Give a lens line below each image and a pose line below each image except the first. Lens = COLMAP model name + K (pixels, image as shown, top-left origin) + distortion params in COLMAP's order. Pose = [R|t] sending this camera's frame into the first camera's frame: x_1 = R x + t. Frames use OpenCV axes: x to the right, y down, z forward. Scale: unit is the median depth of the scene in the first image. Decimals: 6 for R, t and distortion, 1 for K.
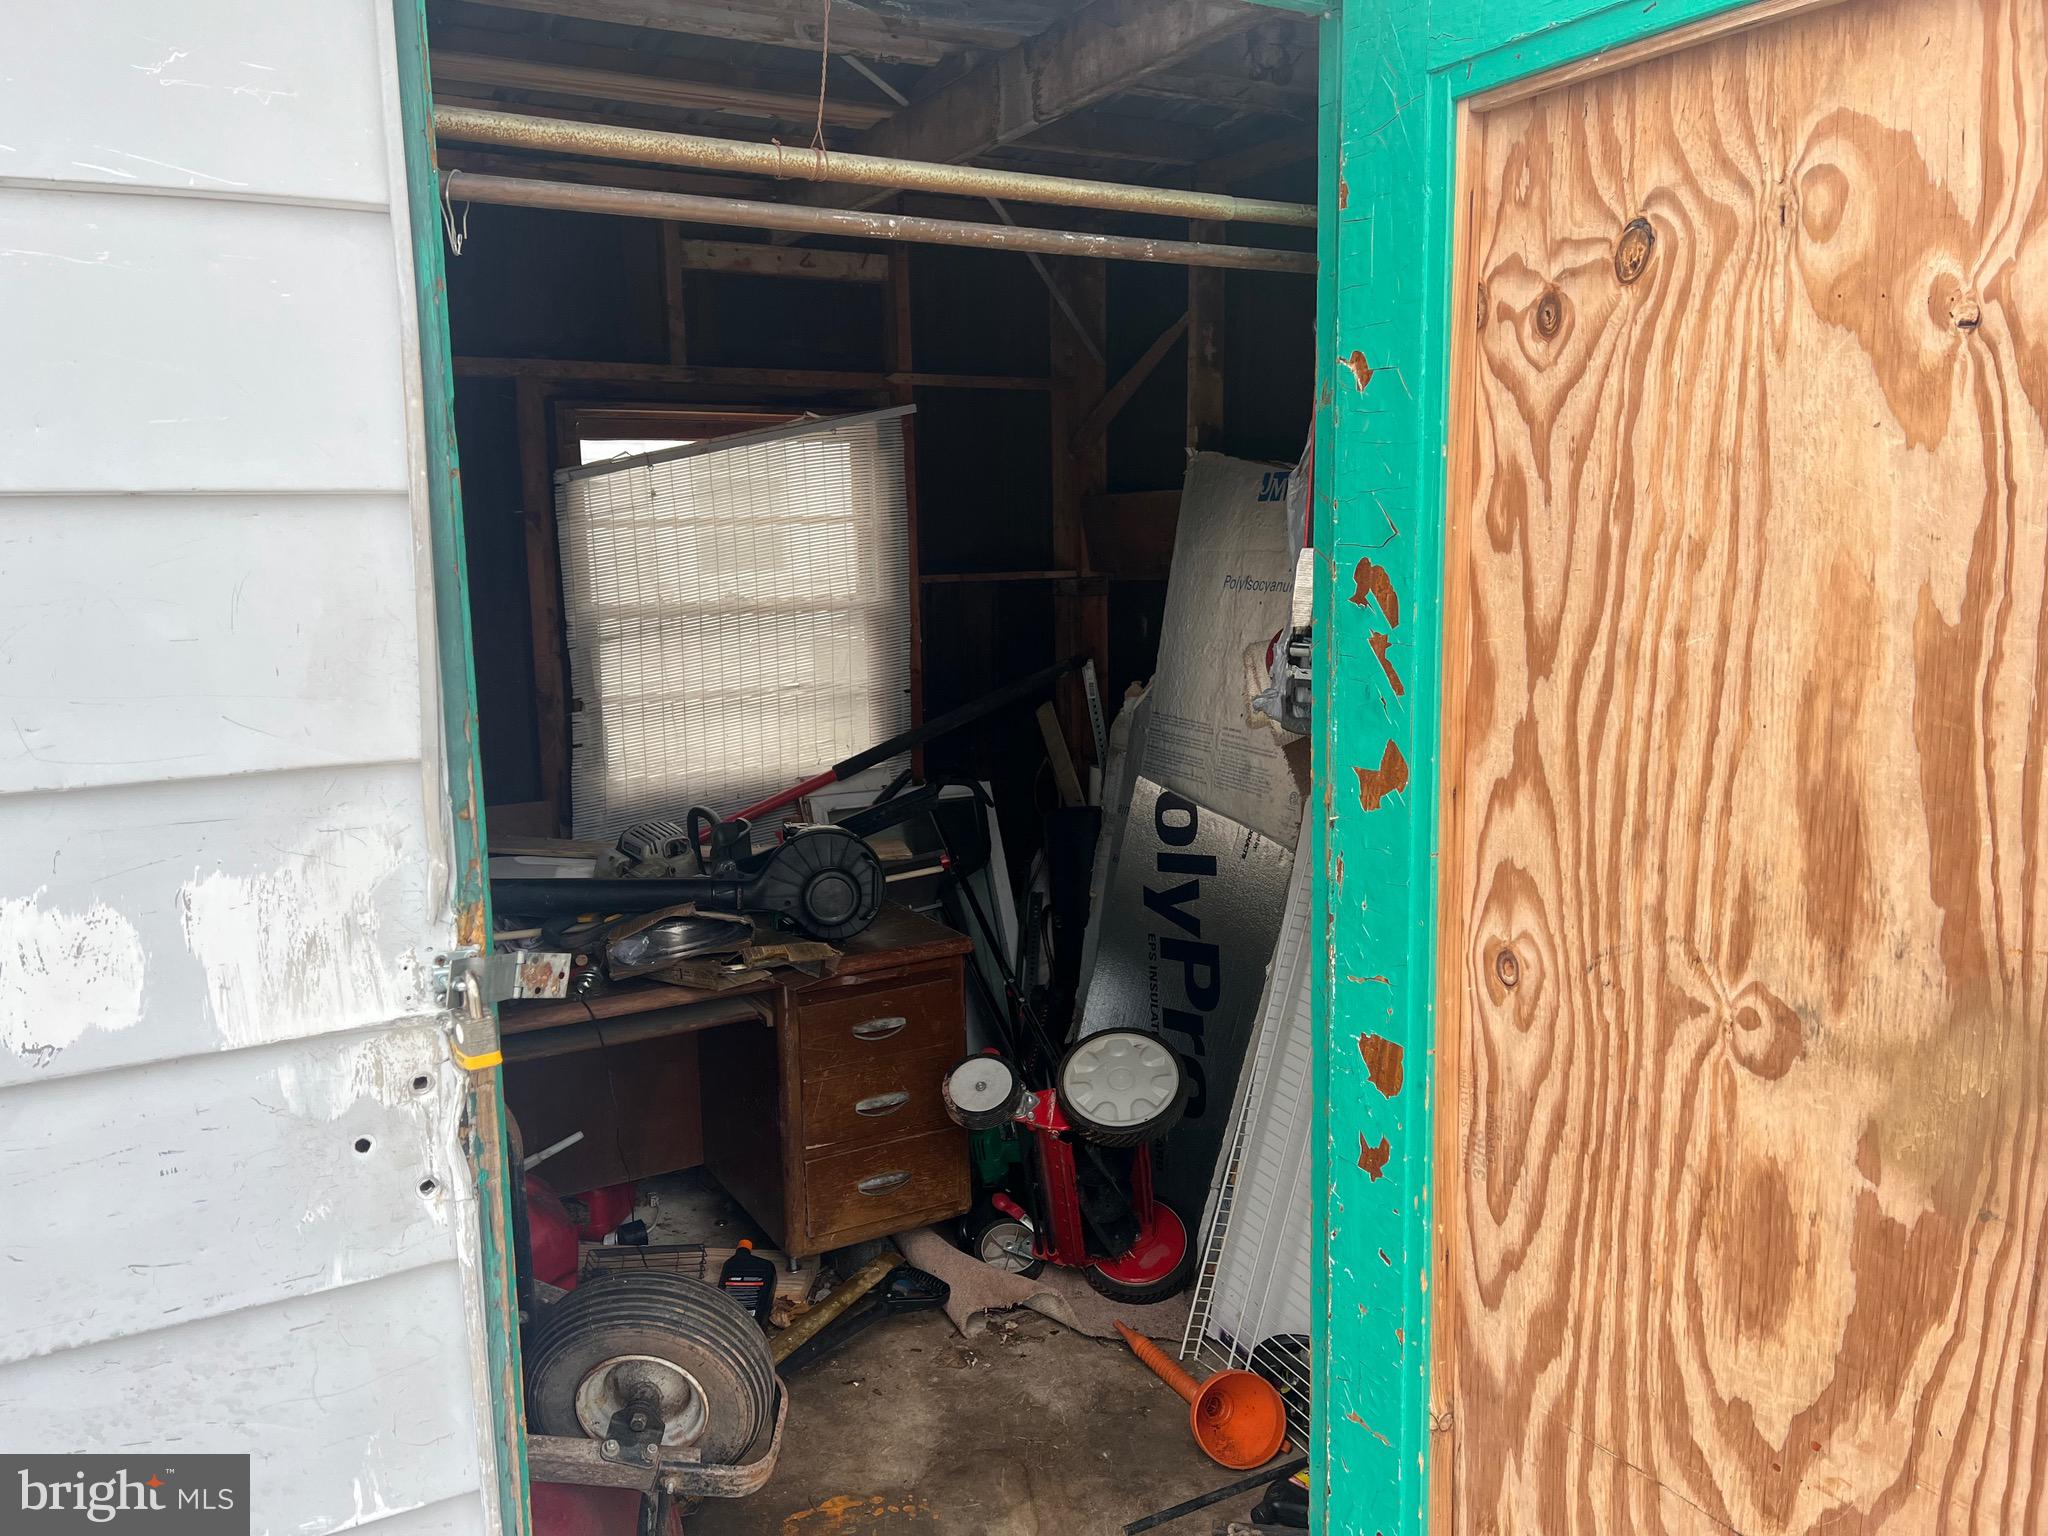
lens RADIAL K [[1555.0, 0, 1009.6], [0, 1555.0, 765.7], [0, 0, 1]] dist [0.079800, -0.094776]
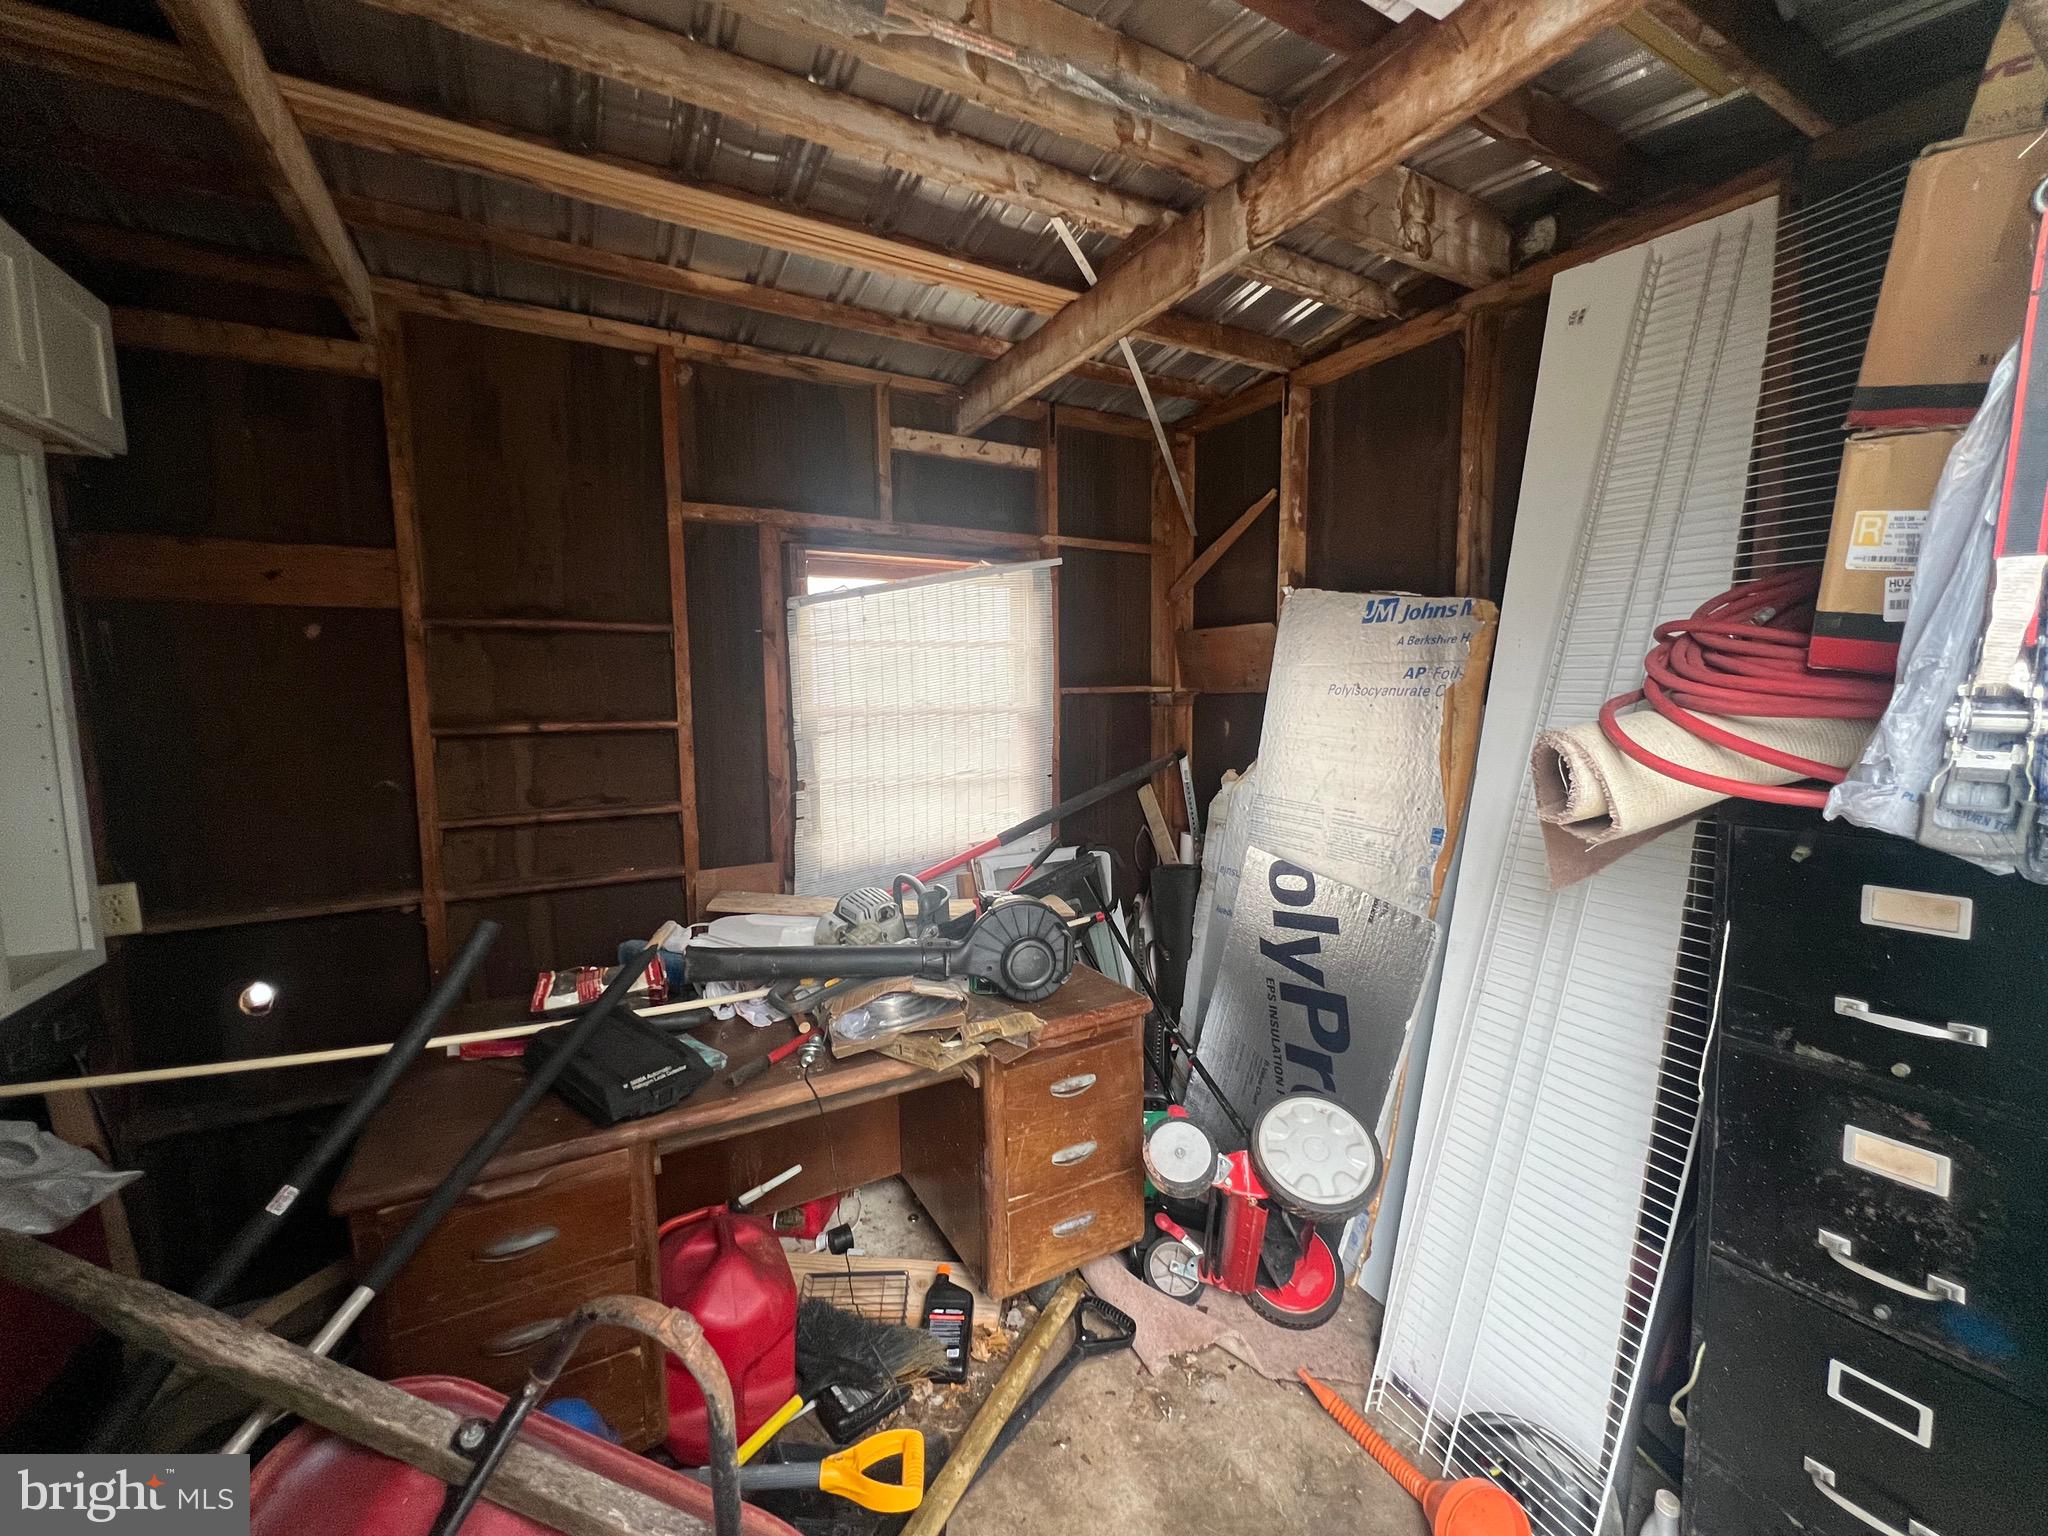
lens RADIAL K [[824.4, 0, 1023.8], [0, 824.4, 775.0], [0, 0, 1]] dist [0.000009, 0.000274]
pose [[0.999954, 0.007731, 0.005617, -0.119328], [-0.007461, 0.998879, -0.046735, -0.021113], [-0.005972, 0.046690, 0.998892, 0.399691]]
